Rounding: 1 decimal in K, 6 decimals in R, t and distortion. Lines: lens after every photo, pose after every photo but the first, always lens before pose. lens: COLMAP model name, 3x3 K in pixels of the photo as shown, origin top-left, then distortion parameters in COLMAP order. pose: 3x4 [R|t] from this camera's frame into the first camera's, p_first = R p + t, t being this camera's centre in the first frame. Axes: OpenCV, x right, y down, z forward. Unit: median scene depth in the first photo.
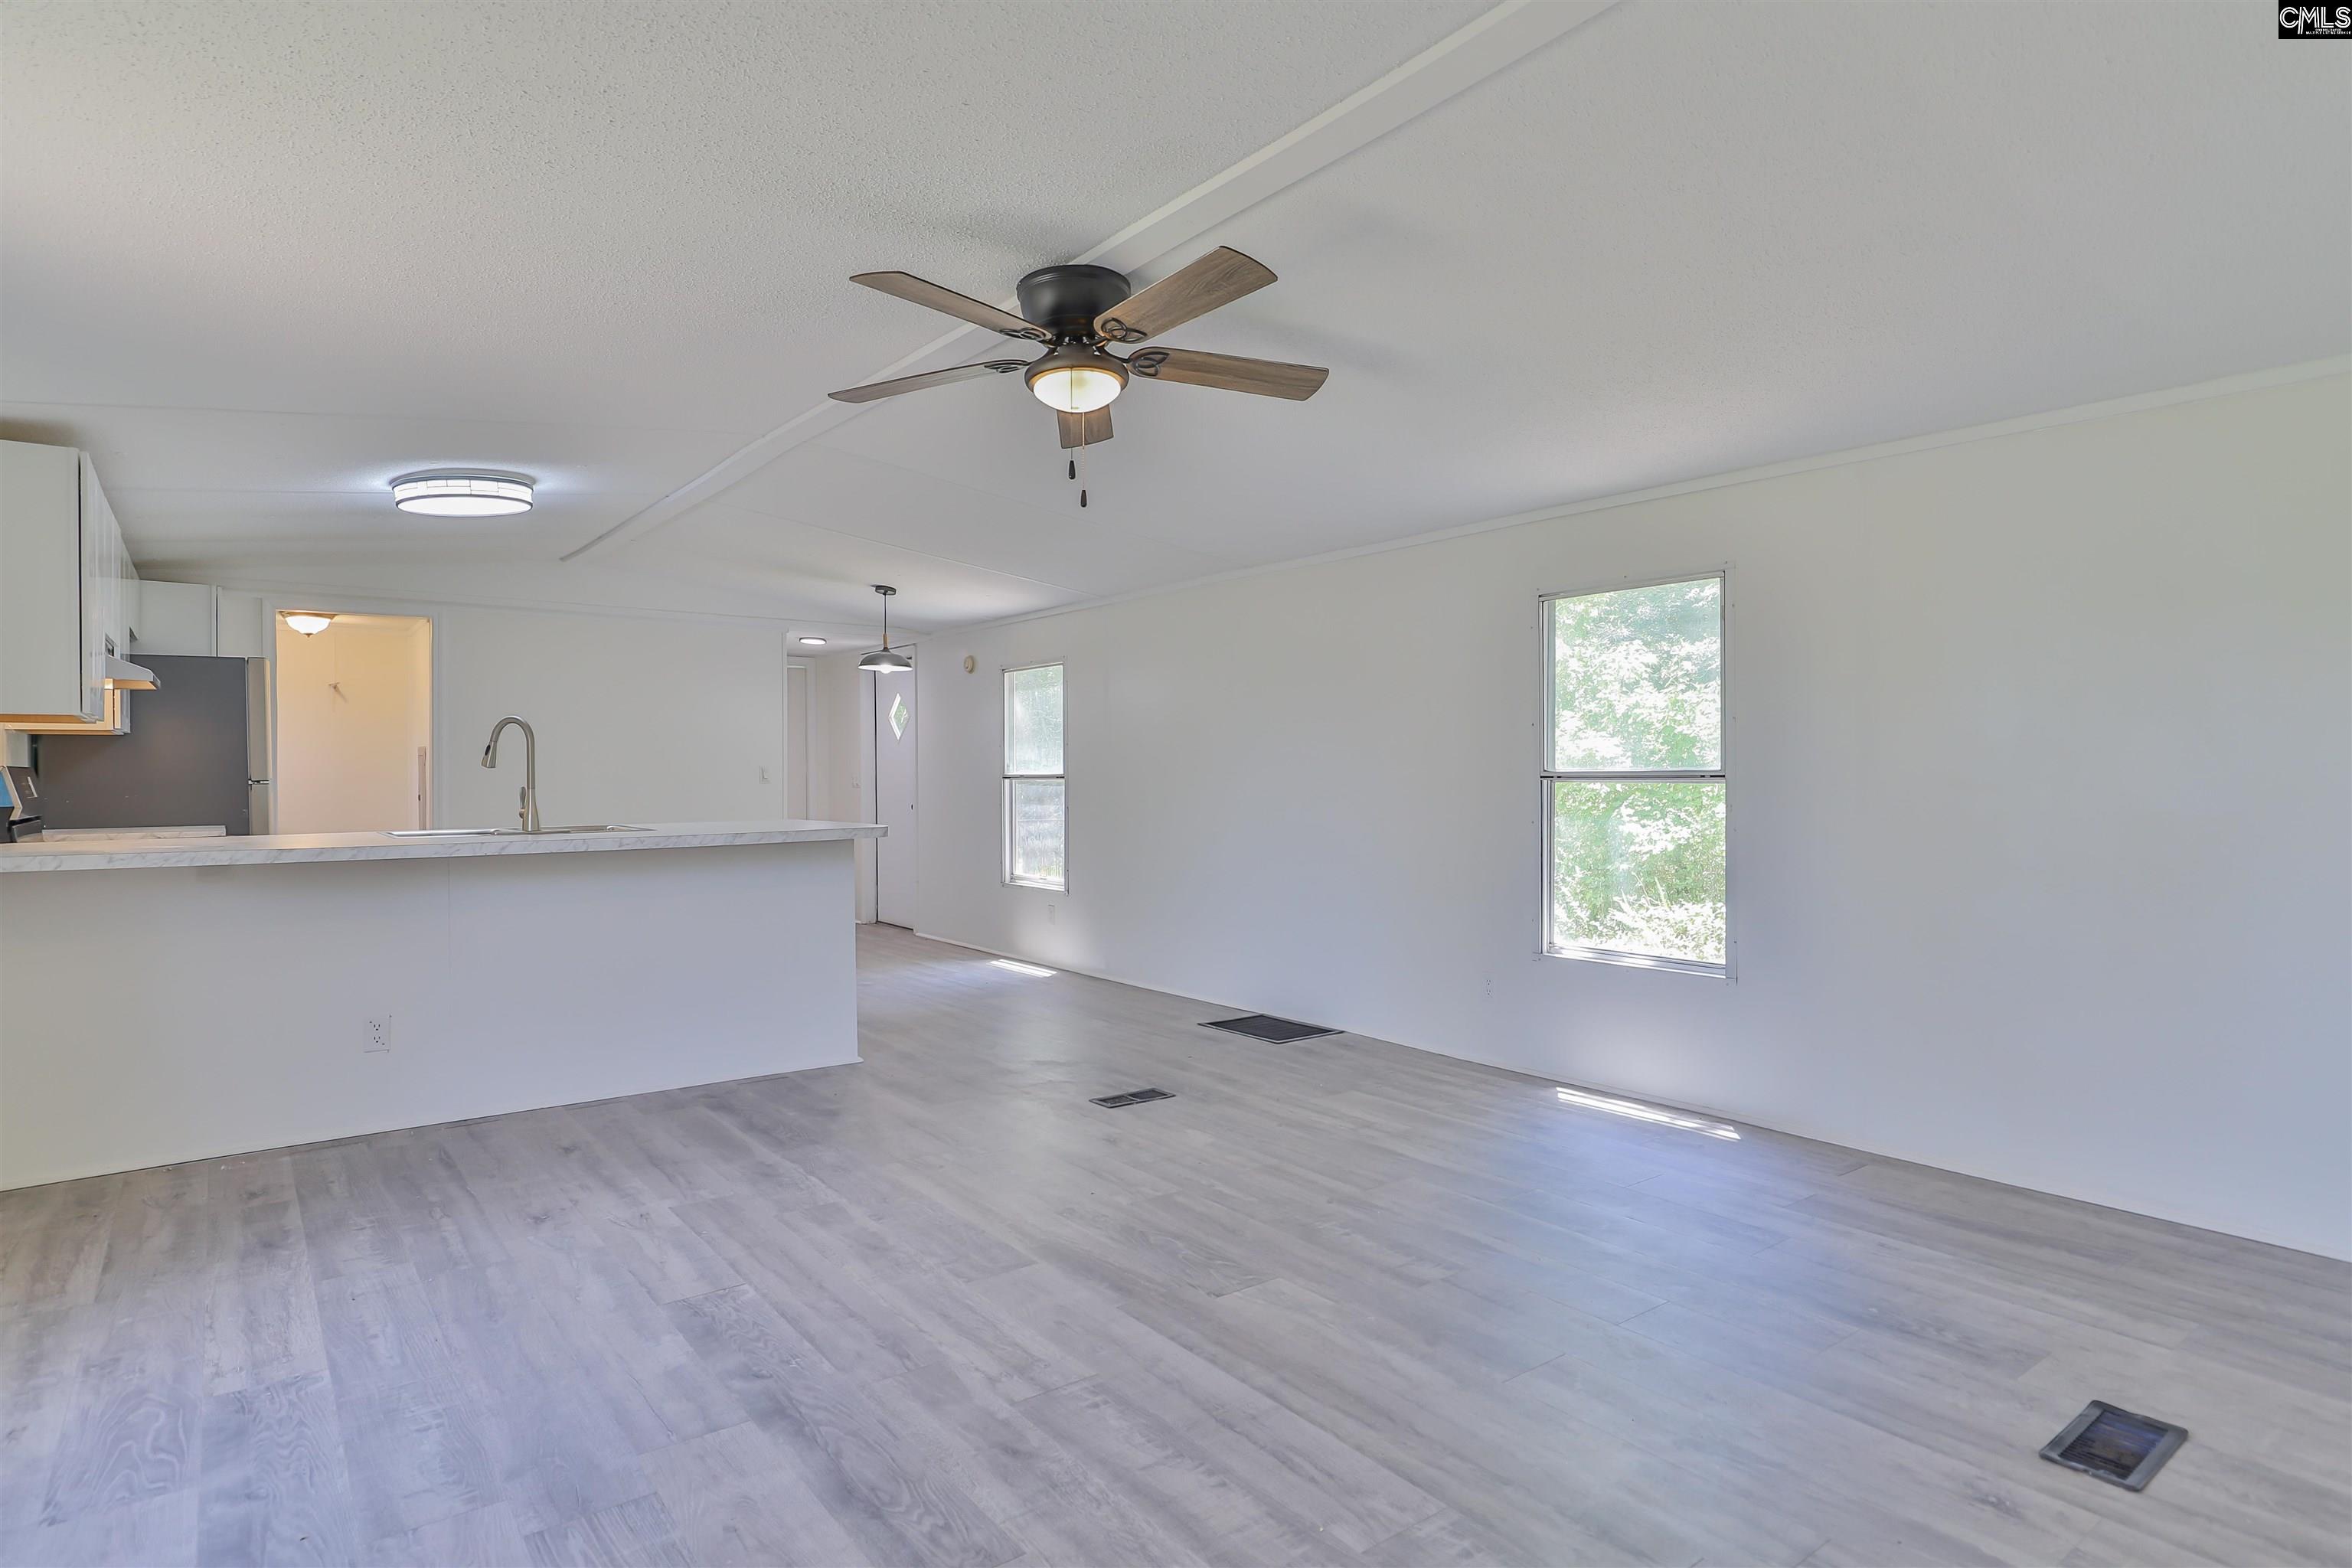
lens RADIAL K [[1262.7, 0, 1186.6], [0, 1262.7, 773.3], [0, 0, 1]] dist [-0.010393, 0.000798]
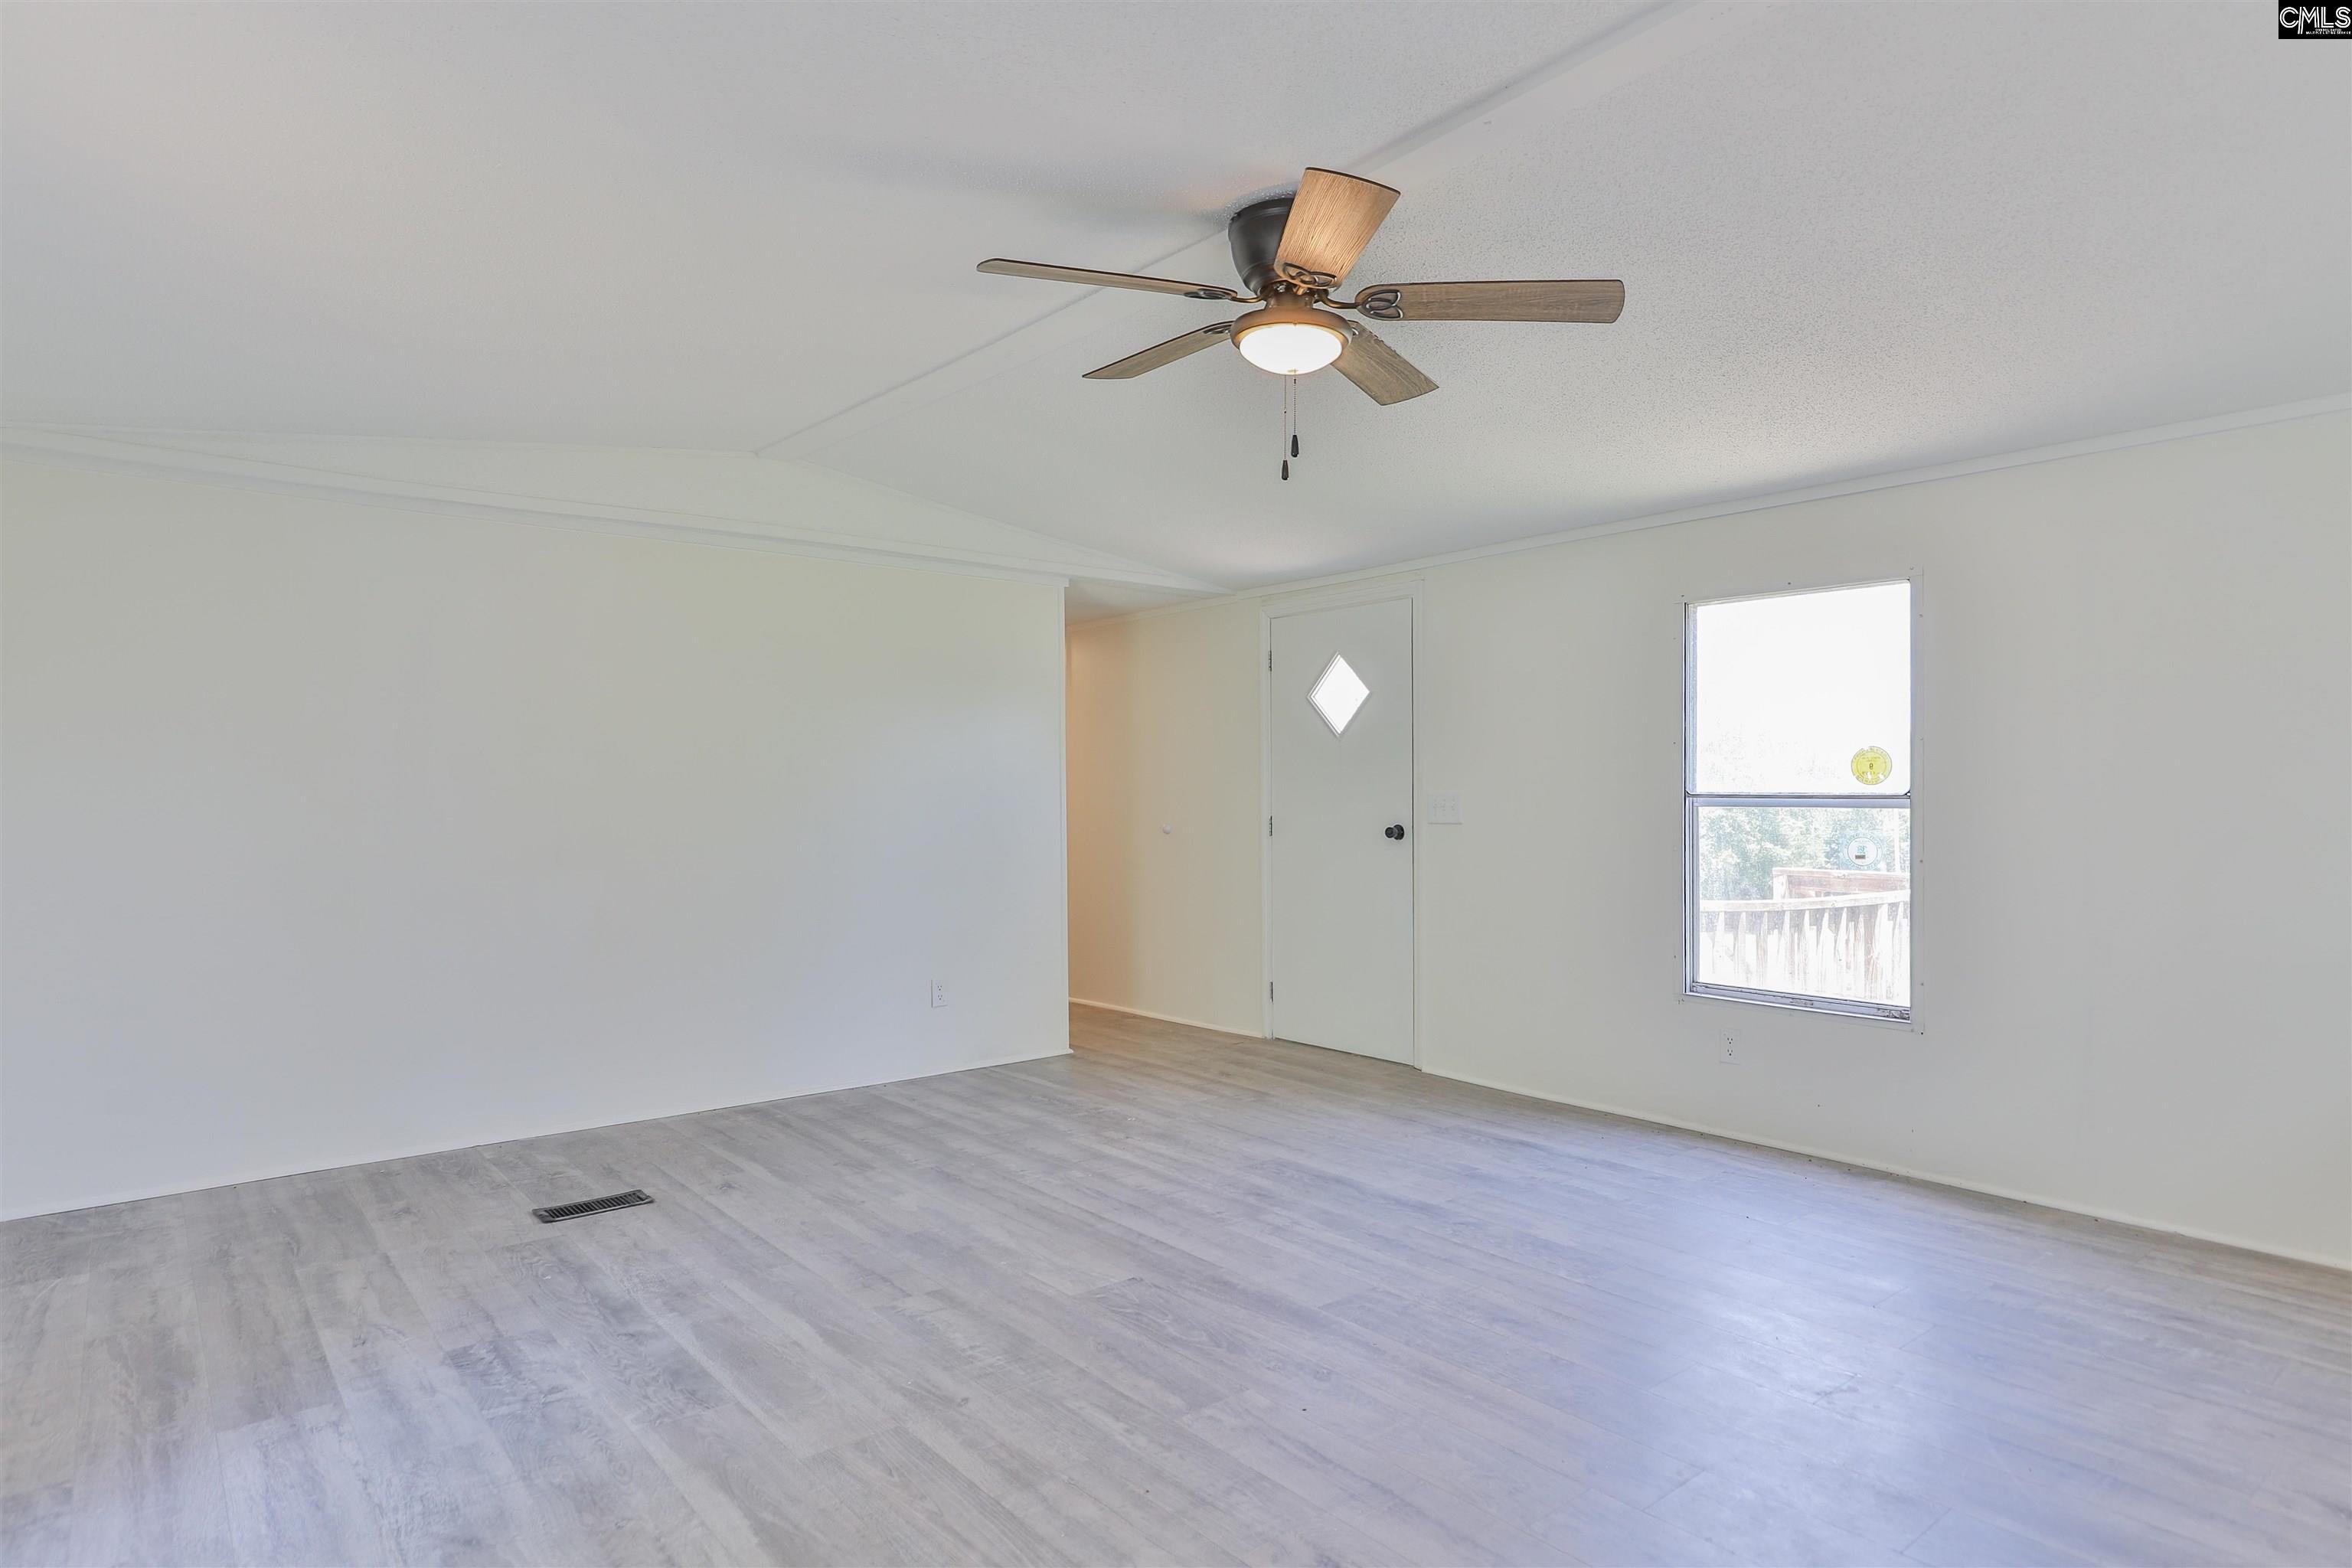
lens RADIAL K [[1287.3, 0, 1159.7], [0, 1287.3, 788.2], [0, 0, 1]] dist [-0.004953, 0.000330]
pose [[-0.999904, 0.001371, -0.013824, 0.013890], [0.001445, 0.999985, -0.005340, -0.001536], [0.013816, -0.005359, -0.999890, 1.766473]]
